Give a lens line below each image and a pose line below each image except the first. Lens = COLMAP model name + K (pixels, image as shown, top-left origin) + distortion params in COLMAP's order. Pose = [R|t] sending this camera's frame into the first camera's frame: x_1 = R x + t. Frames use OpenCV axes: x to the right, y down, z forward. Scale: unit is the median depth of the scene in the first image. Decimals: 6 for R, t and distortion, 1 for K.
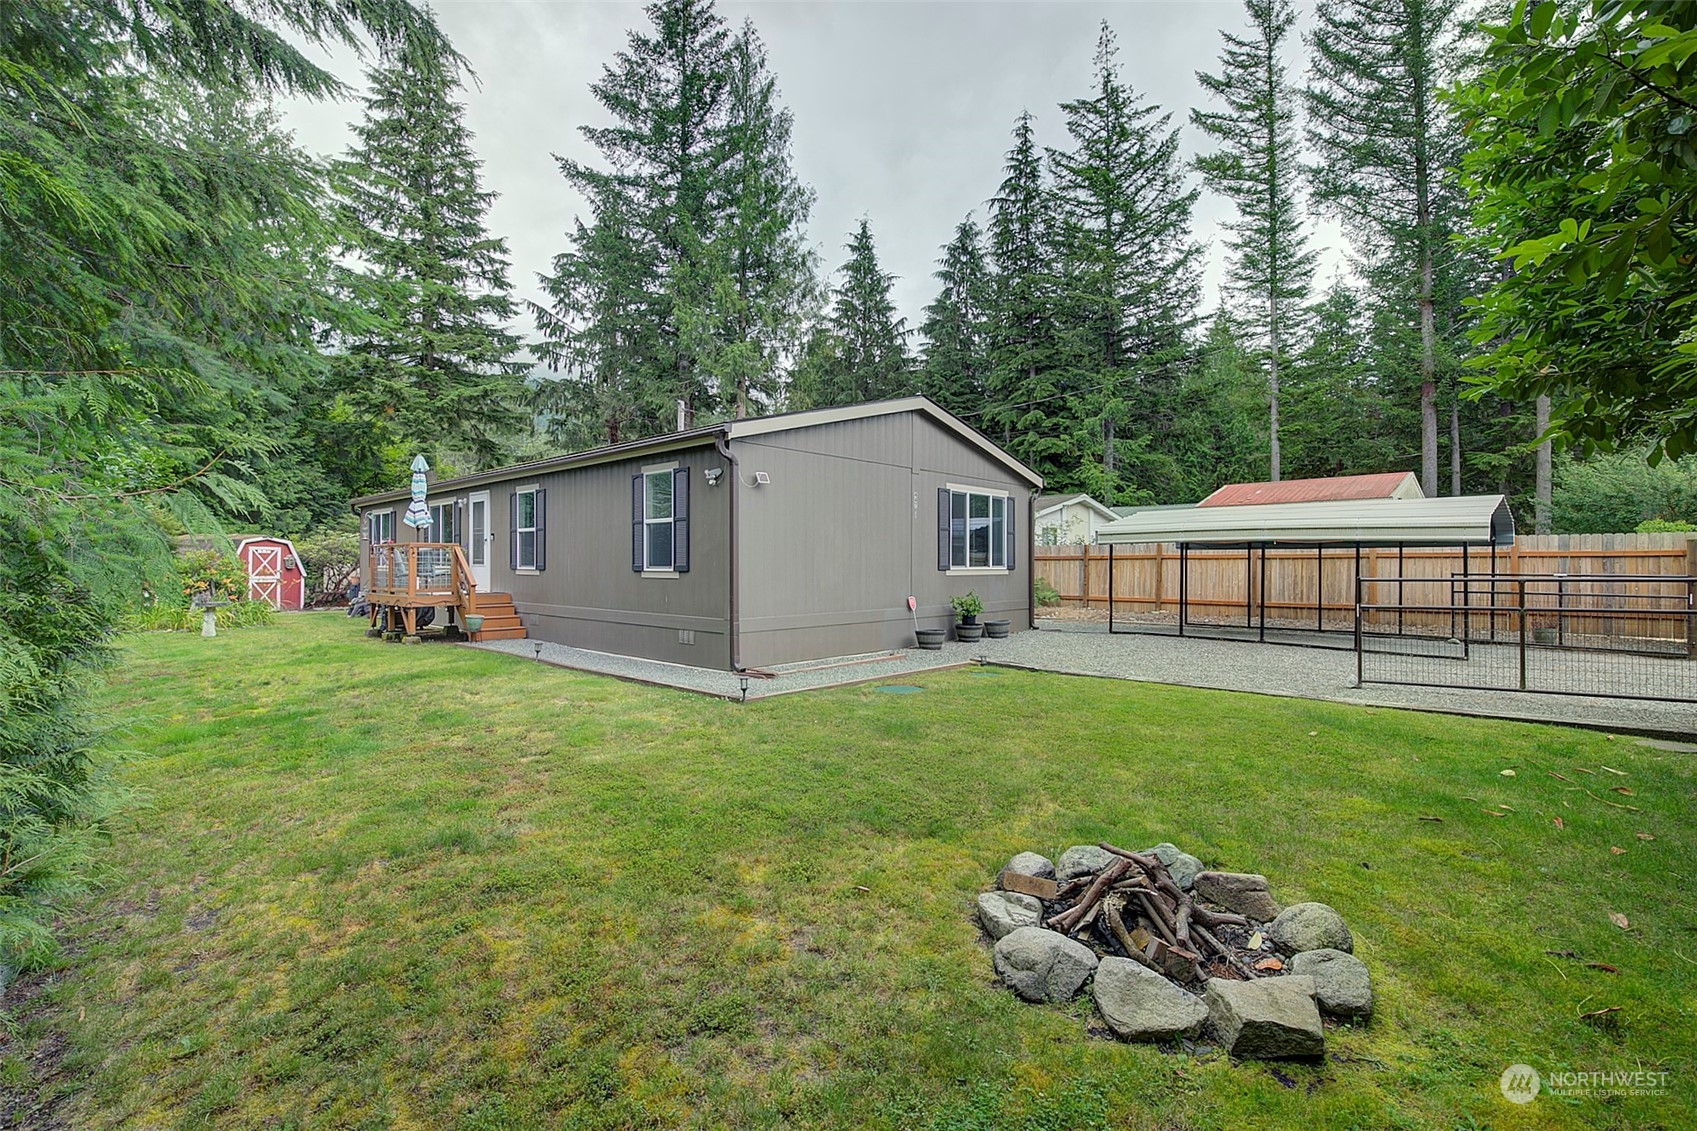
lens RADIAL K [[730.9, 0, 845.0], [0, 730.9, 558.0], [0, 0, 1]] dist [-0.001198, -0.000324]
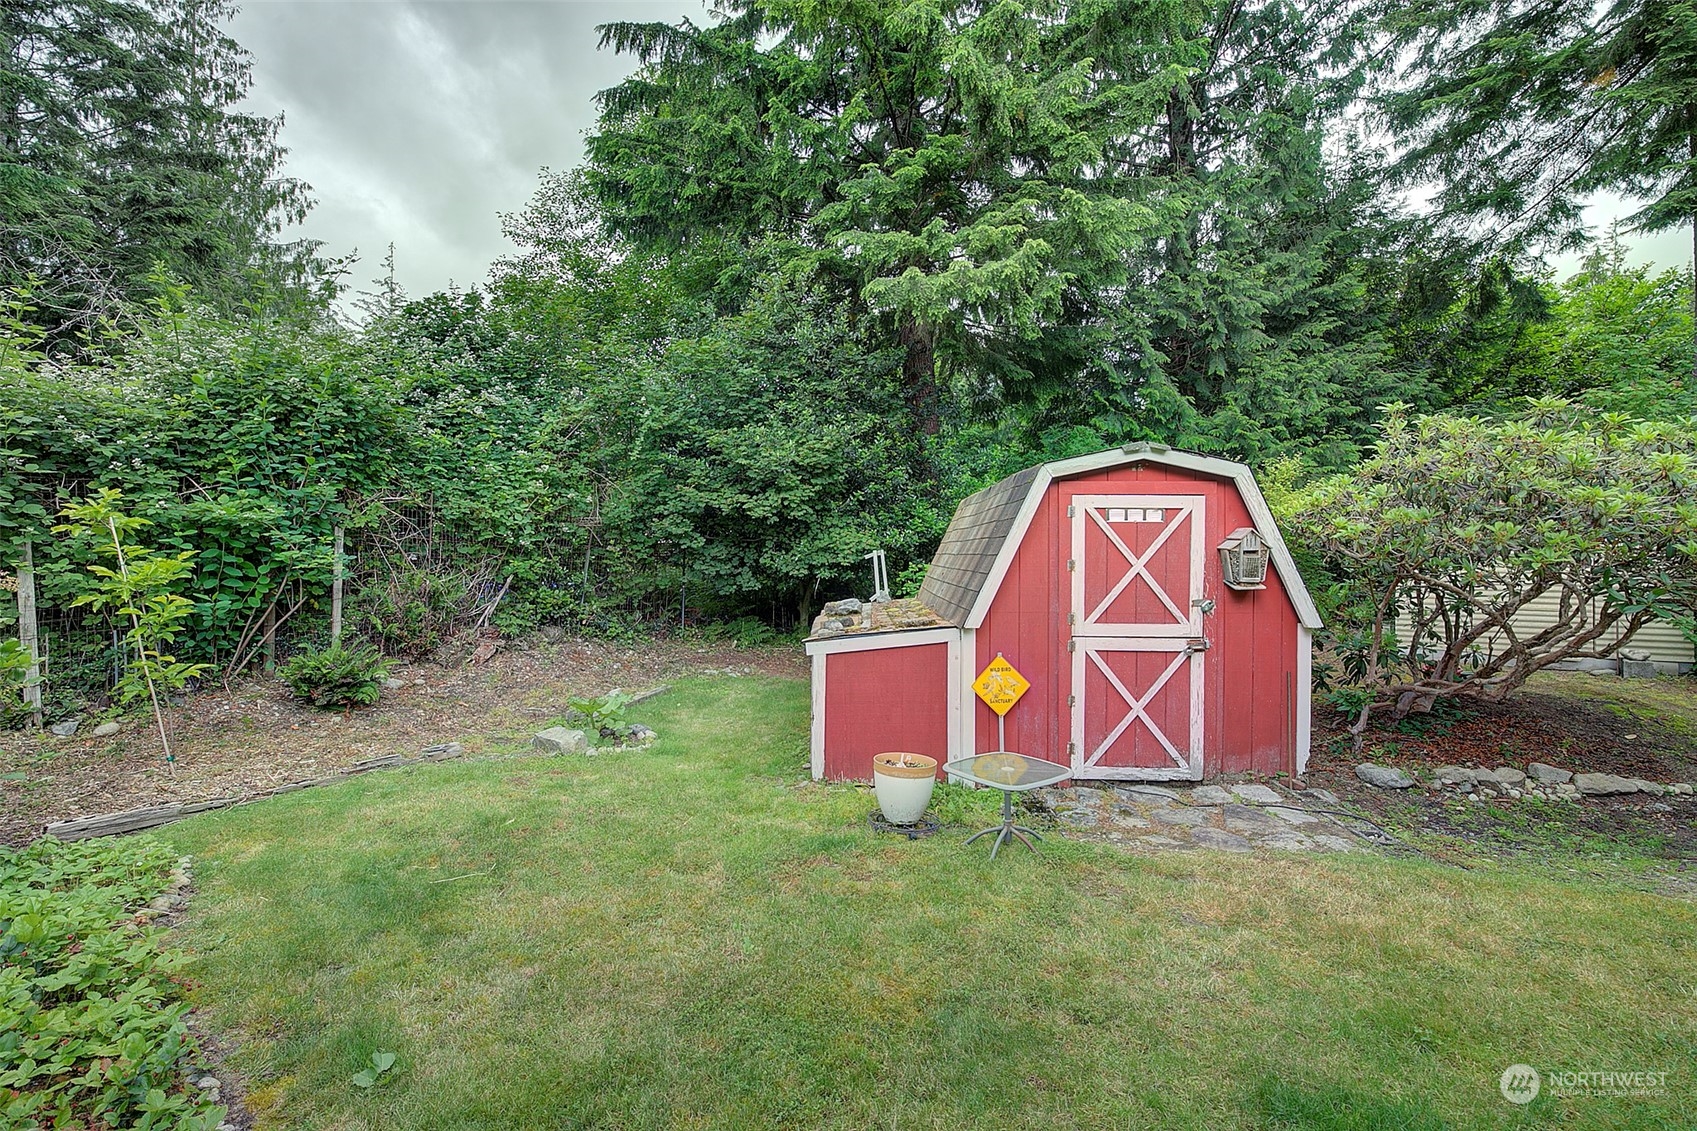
lens RADIAL K [[730.9, 0, 845.0], [0, 730.9, 558.0], [0, 0, 1]] dist [-0.001198, -0.000324]
pose [[0.310604, -0.002575, -0.950536, -0.390584], [0.001987, 0.999996, -0.002060, 0.002779], [0.950537, -0.001248, 0.310607, 0.542254]]
